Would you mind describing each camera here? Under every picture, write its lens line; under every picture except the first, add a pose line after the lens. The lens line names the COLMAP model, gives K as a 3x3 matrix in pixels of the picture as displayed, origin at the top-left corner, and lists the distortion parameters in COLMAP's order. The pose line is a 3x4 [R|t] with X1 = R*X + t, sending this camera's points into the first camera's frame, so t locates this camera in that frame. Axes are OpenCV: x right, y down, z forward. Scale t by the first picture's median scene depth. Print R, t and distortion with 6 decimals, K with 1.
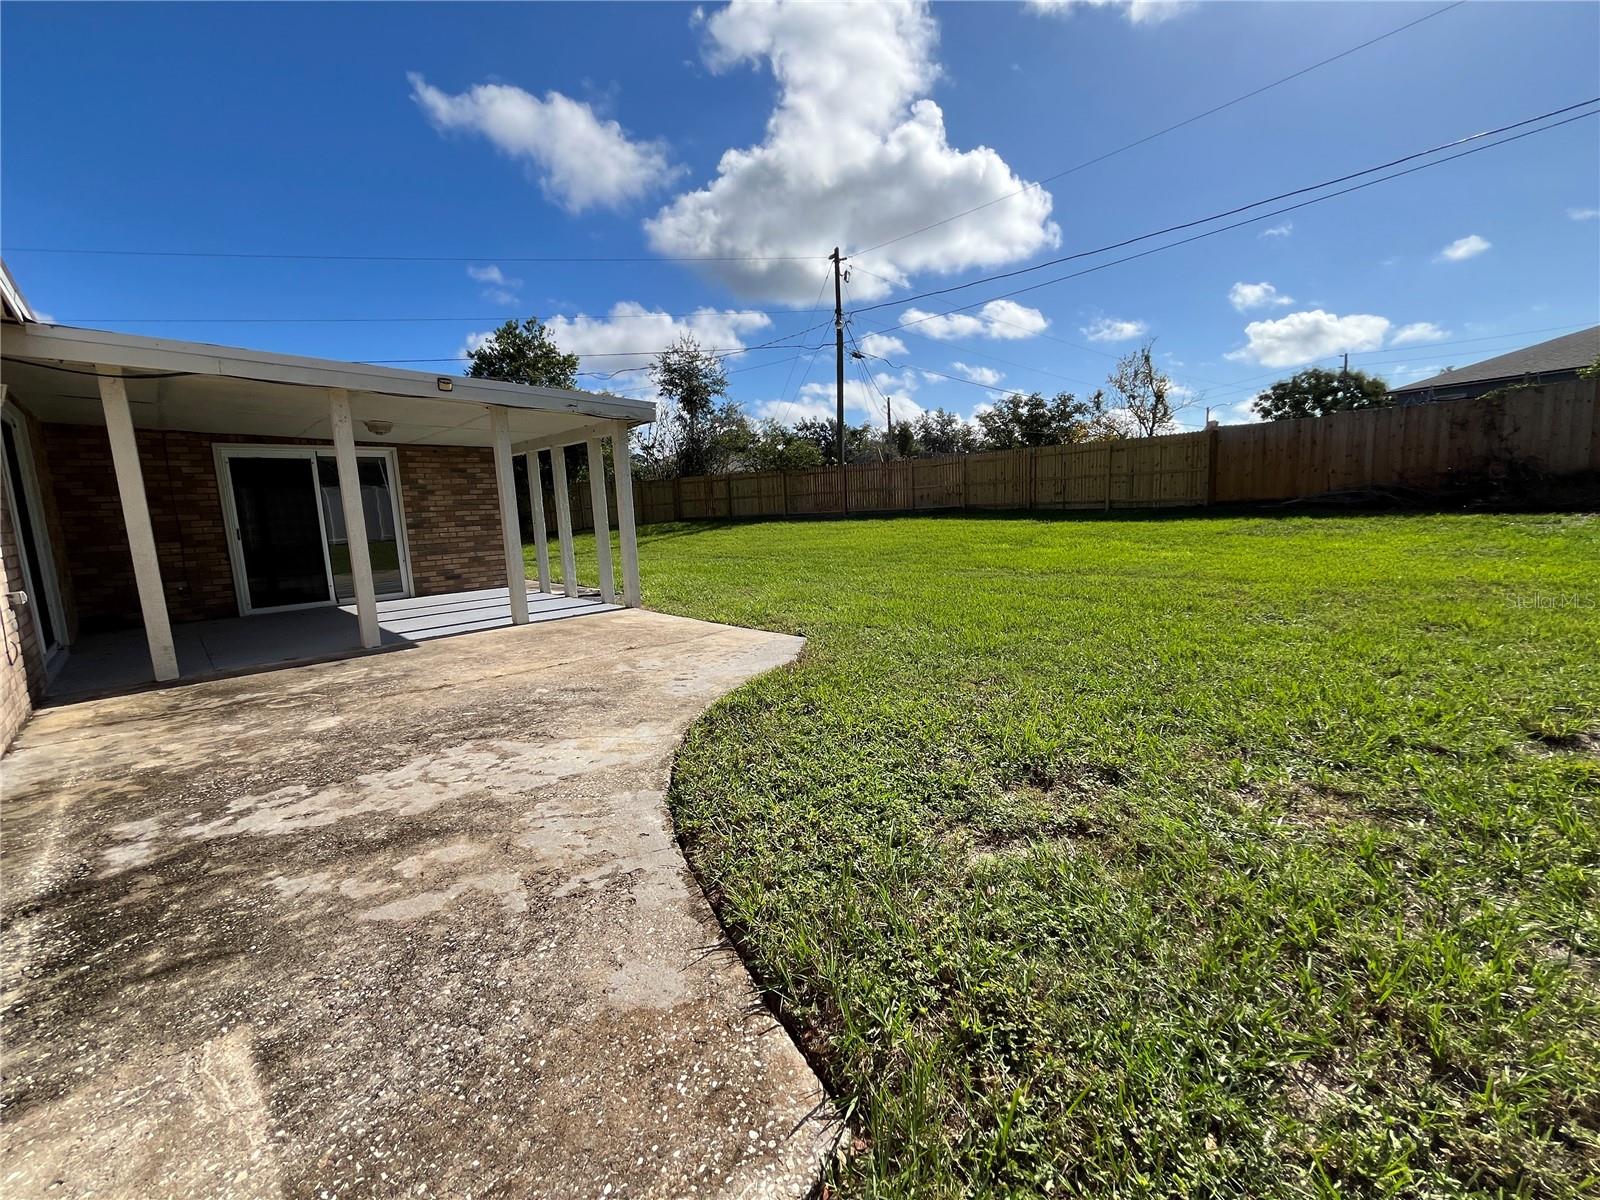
lens RADIAL K [[655.4, 0, 798.7], [0, 655.4, 601.5], [0, 0, 1]] dist [-0.000347, 0.000394]
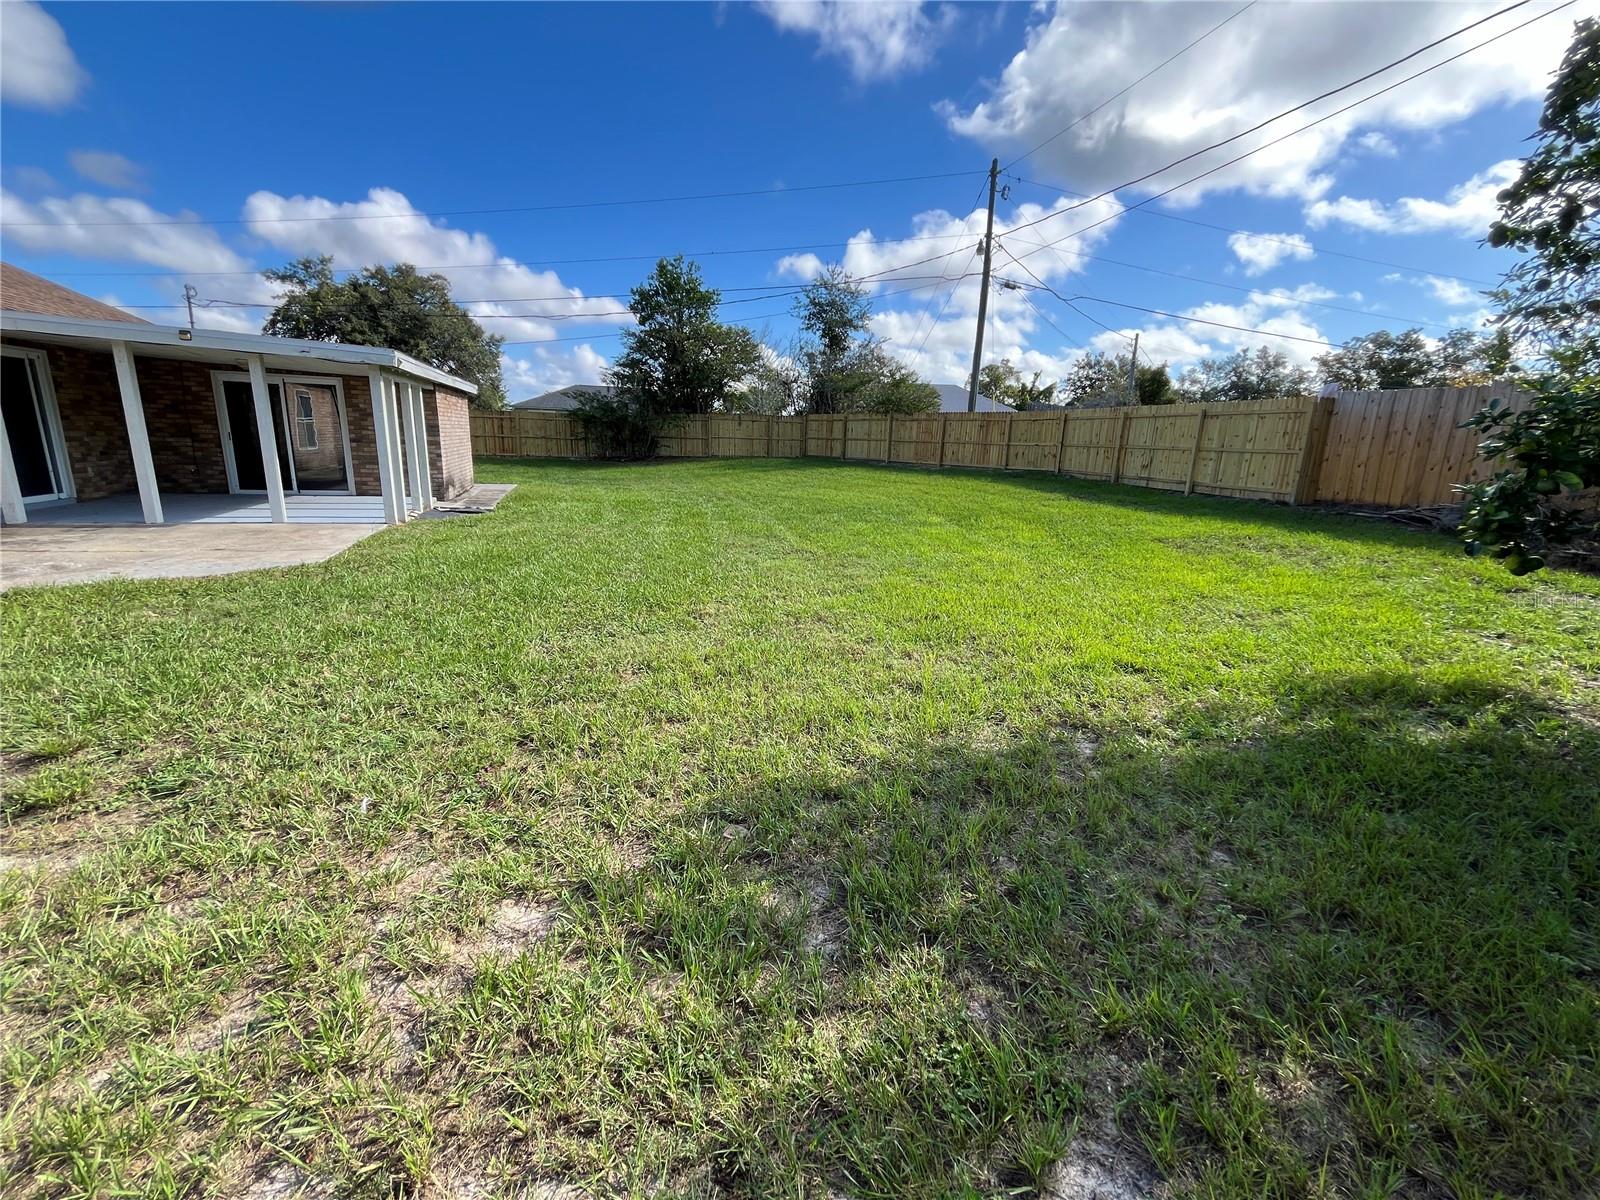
lens RADIAL K [[655.4, 0, 801.2], [0, 655.4, 603.8], [0, 0, 1]] dist [-0.000347, 0.000394]
pose [[0.895885, 0.183955, -0.404414, 0.396340], [-0.142910, 0.981197, 0.129731, -0.046489], [0.420674, -0.058430, 0.905328, 0.090441]]
